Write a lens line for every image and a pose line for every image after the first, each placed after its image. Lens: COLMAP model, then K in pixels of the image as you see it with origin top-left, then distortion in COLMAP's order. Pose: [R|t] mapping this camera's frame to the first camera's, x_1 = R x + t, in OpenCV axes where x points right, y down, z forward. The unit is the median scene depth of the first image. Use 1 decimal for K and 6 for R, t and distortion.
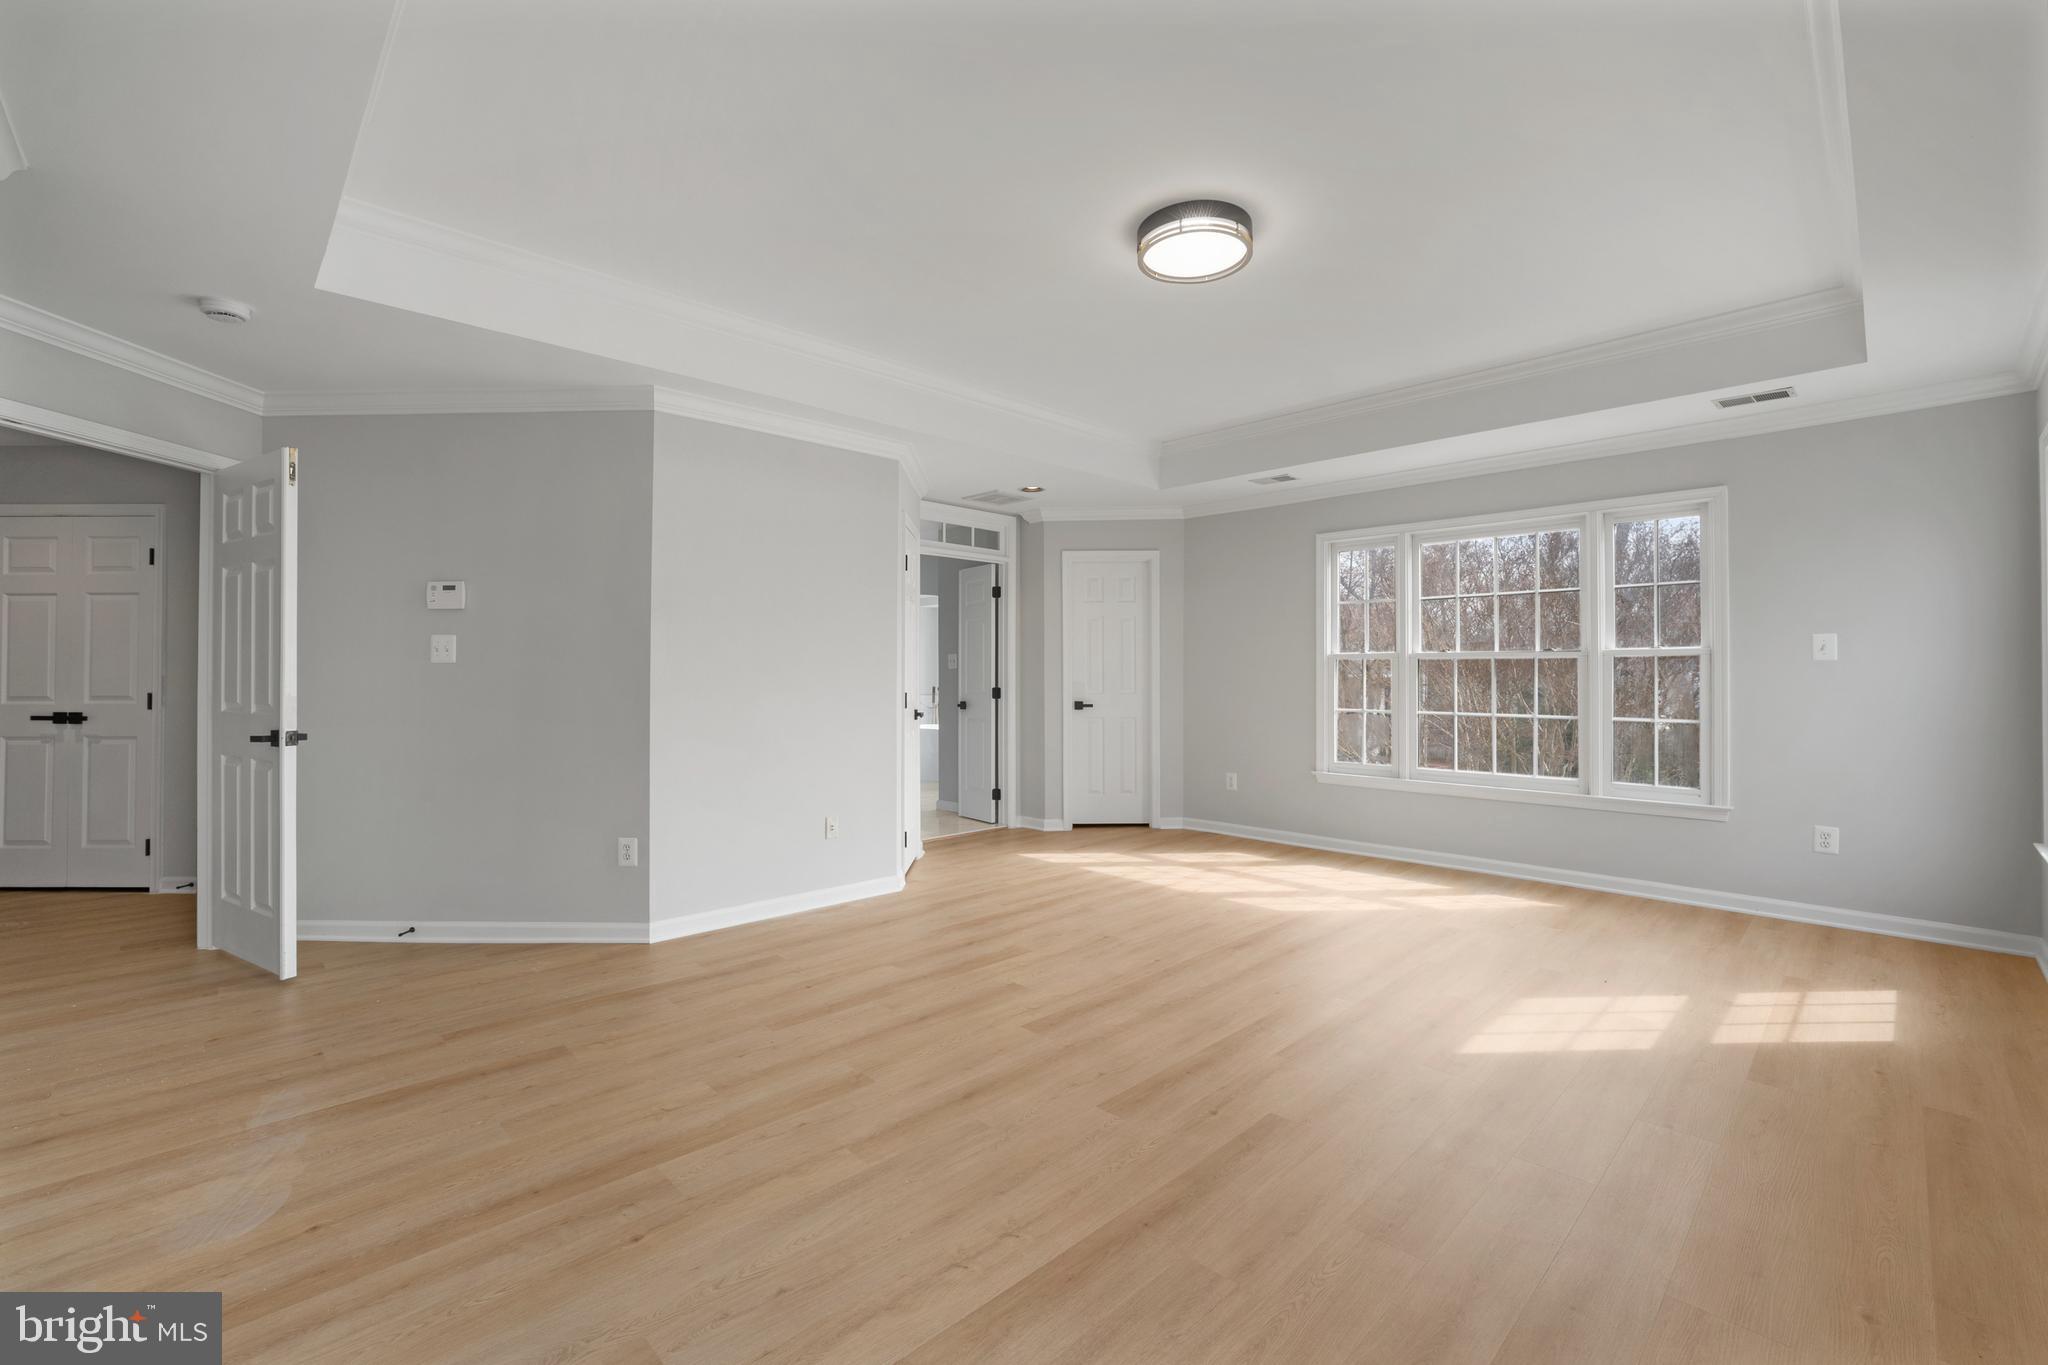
lens RADIAL K [[873.4, 0, 1030.0], [0, 873.4, 675.9], [0, 0, 1]] dist [-0.040120, 0.015371]
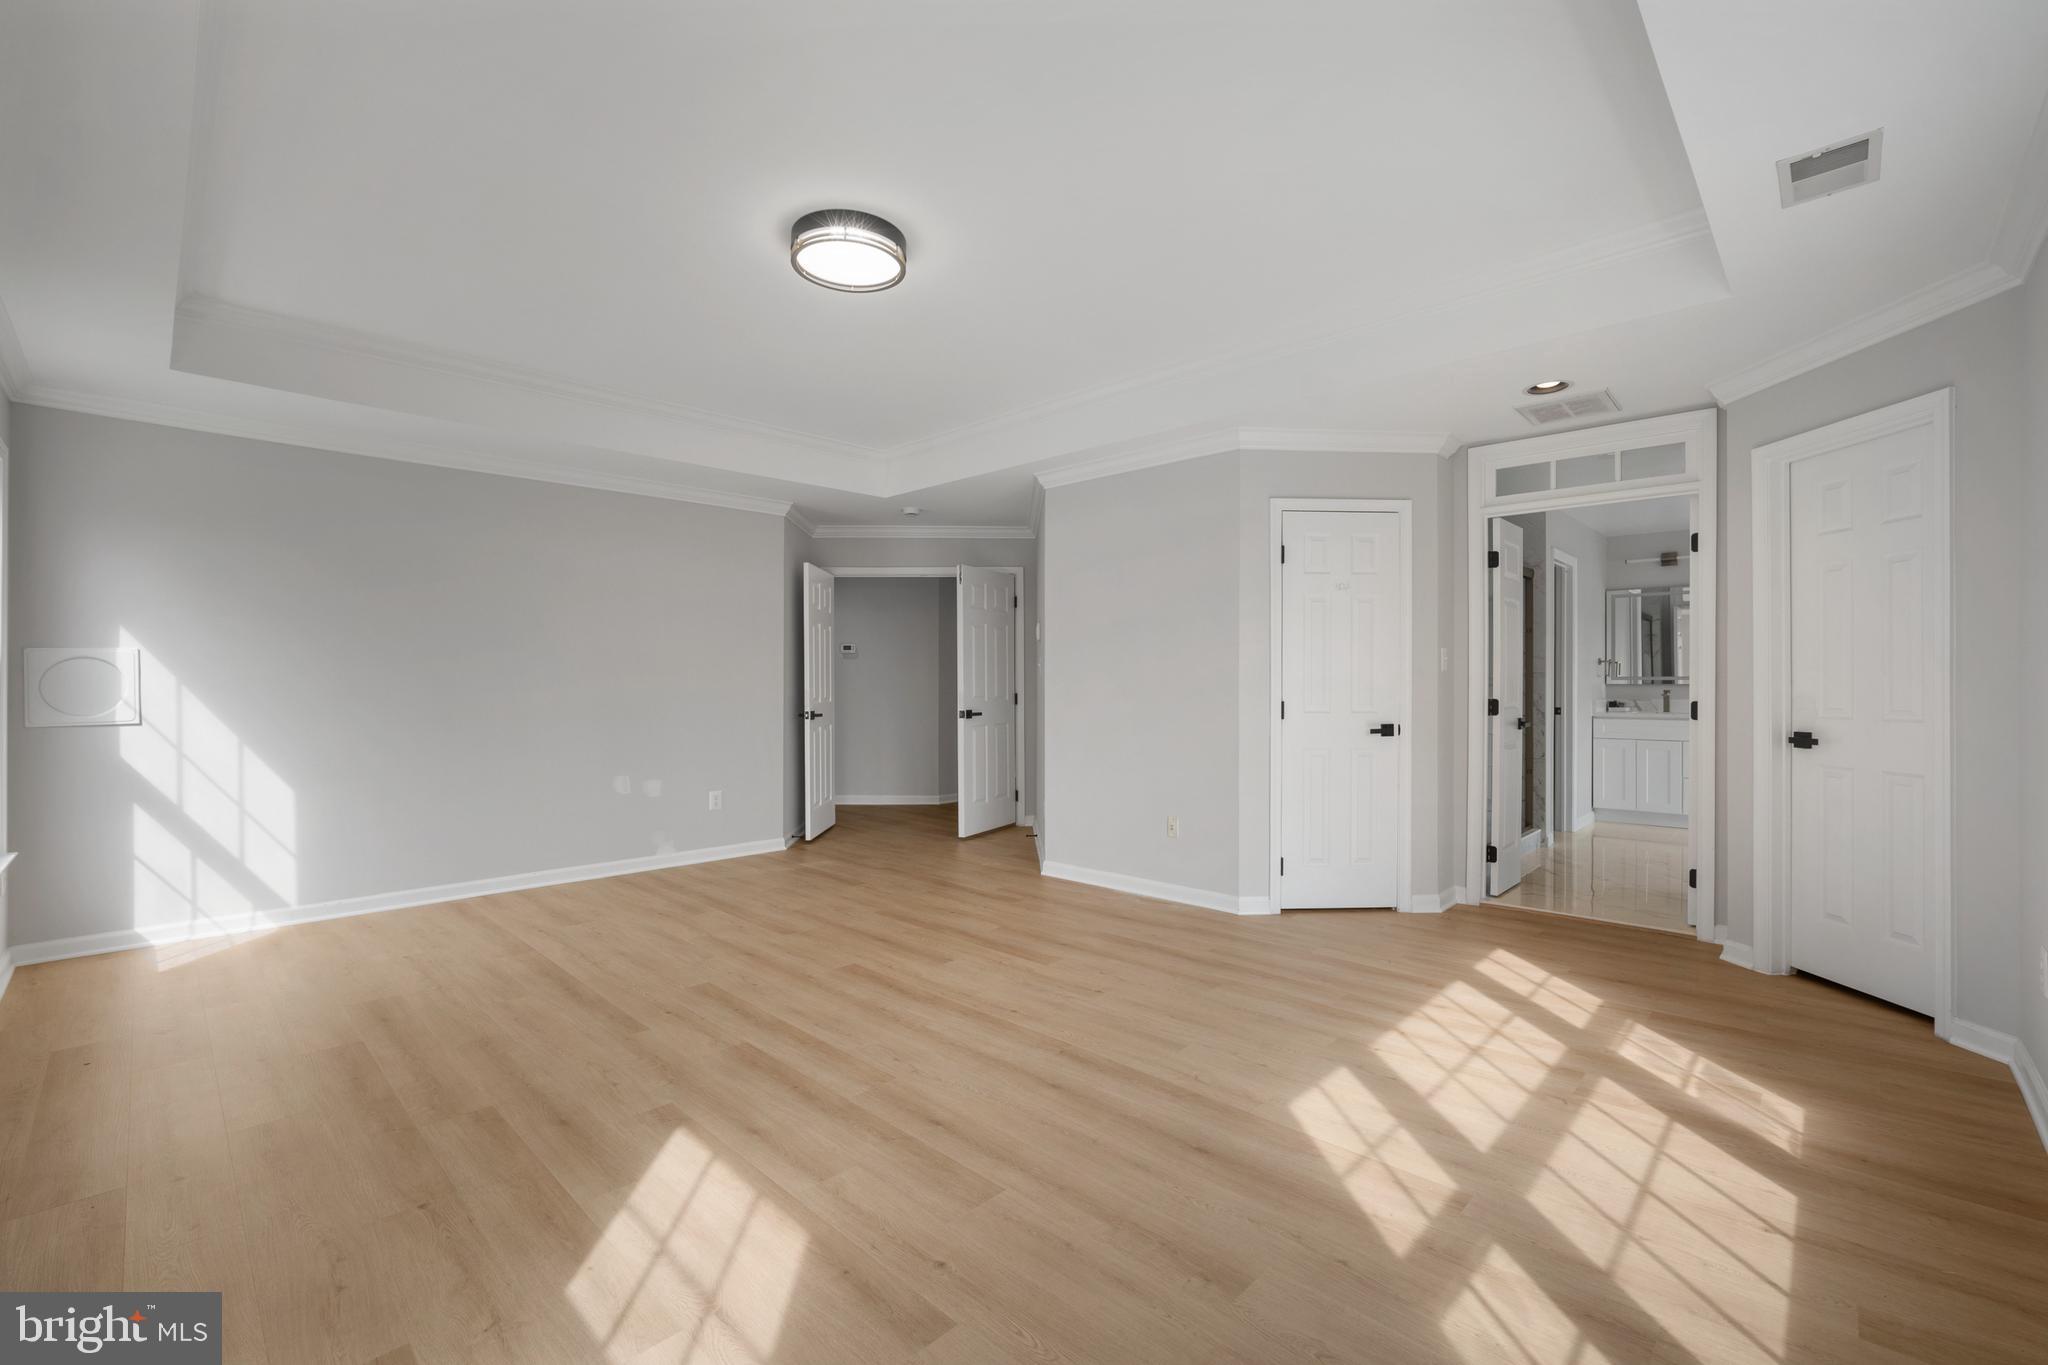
lens RADIAL K [[873.4, 0, 1030.0], [0, 873.4, 675.9], [0, 0, 1]] dist [-0.040120, 0.015371]
pose [[0.029608, -0.006386, -0.999541, 0.913974], [-0.001039, 0.999979, -0.006419, -0.001235], [0.999561, 0.001229, 0.029600, 0.890378]]
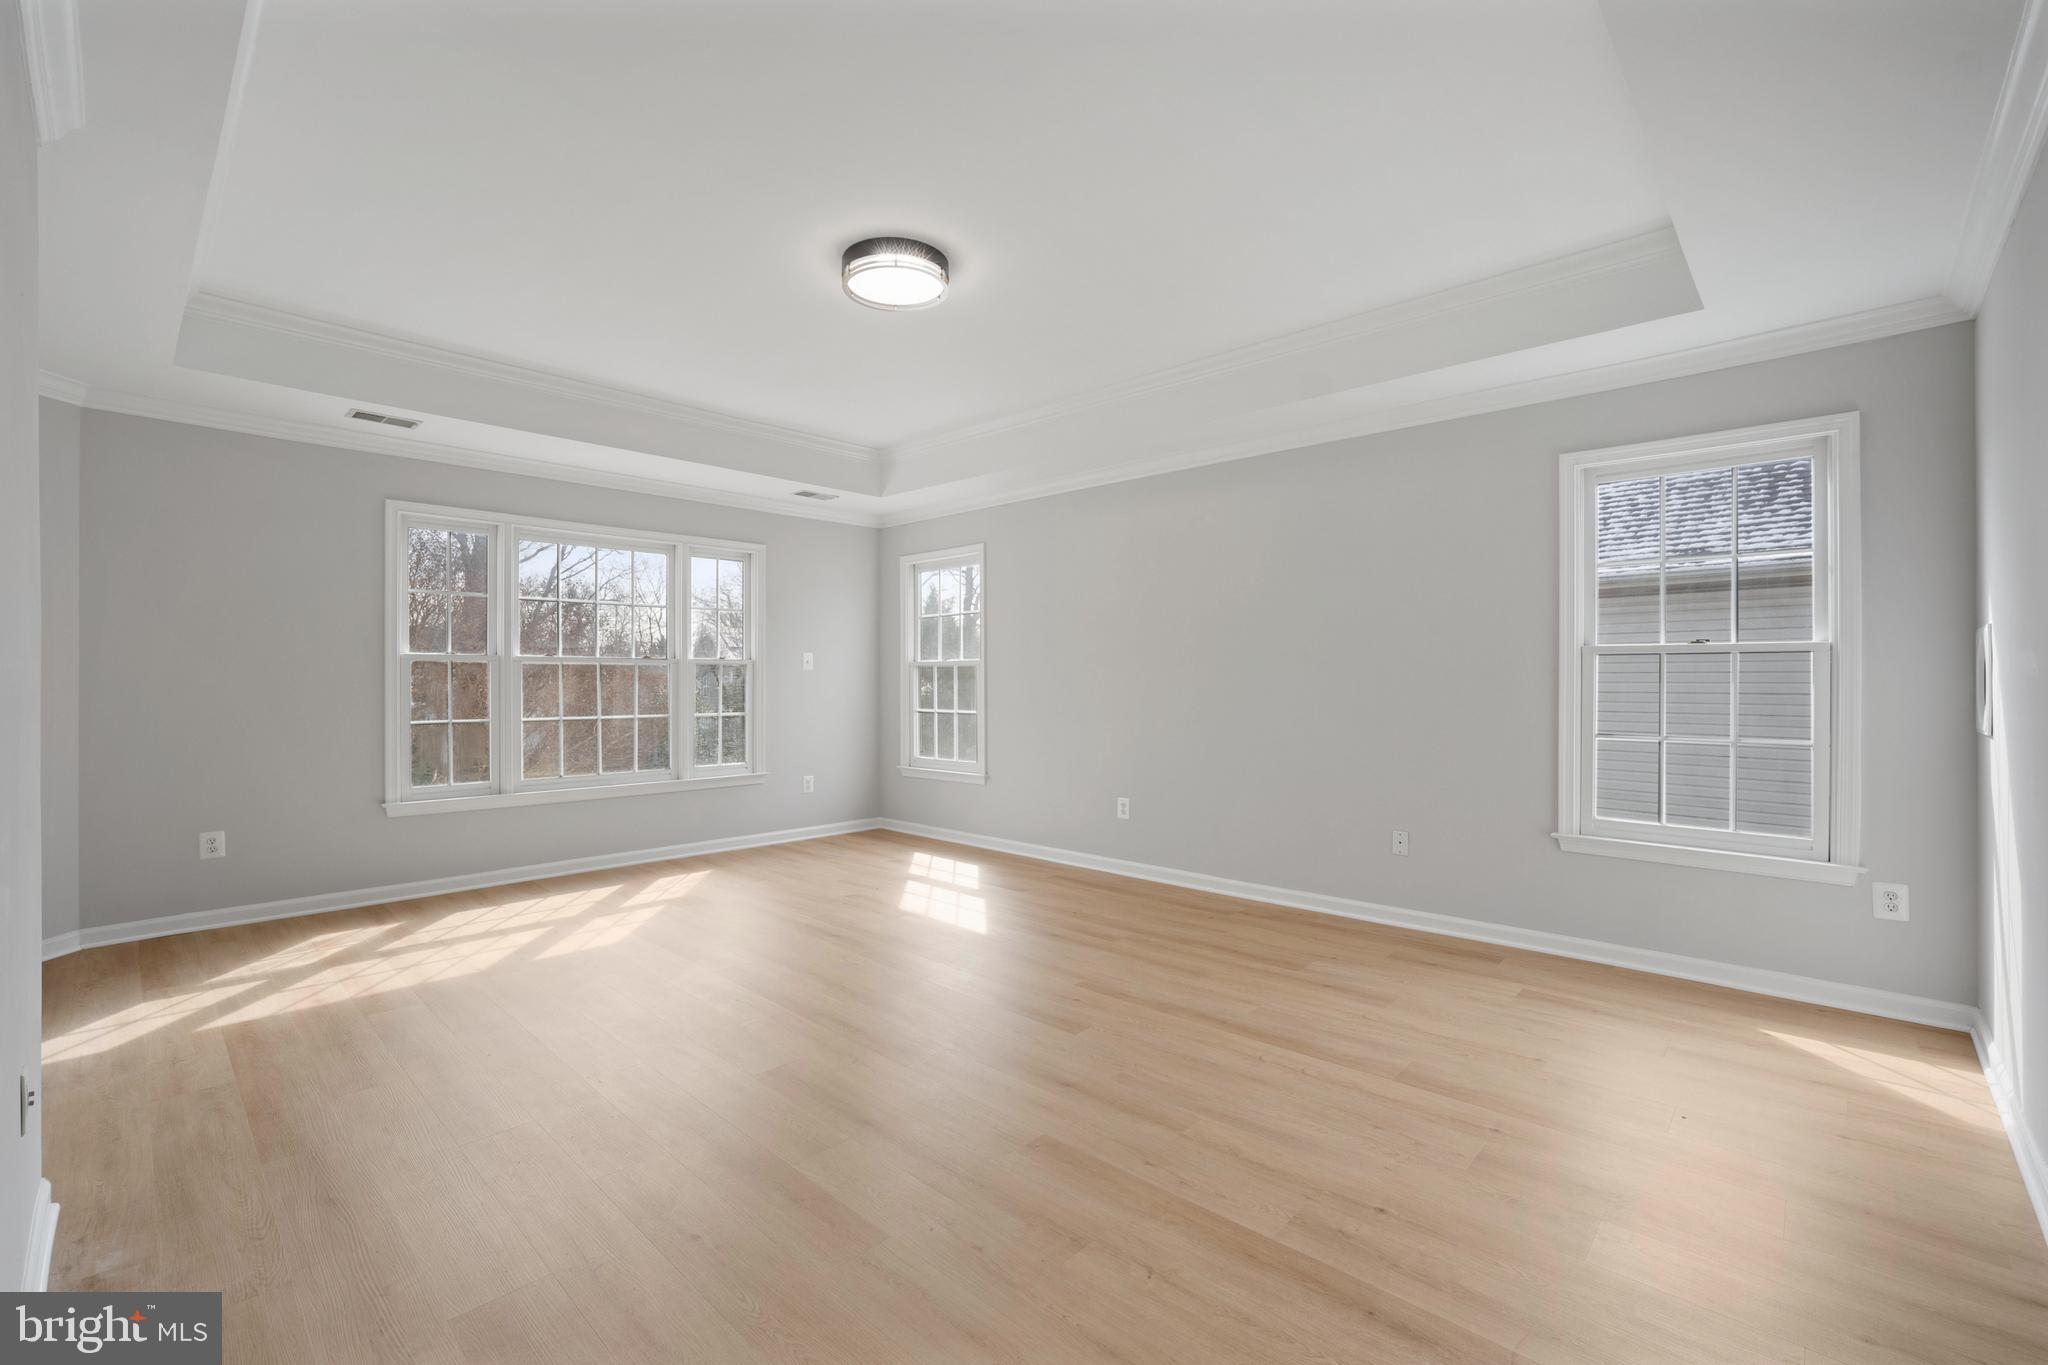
lens RADIAL K [[873.4, 0, 1030.0], [0, 873.4, 675.9], [0, 0, 1]] dist [-0.040120, 0.015371]
pose [[-0.048516, 0.002917, 0.998818, -0.678551], [0.003327, 0.999991, -0.002759, -0.000922], [-0.998817, 0.003189, -0.048525, 0.670740]]
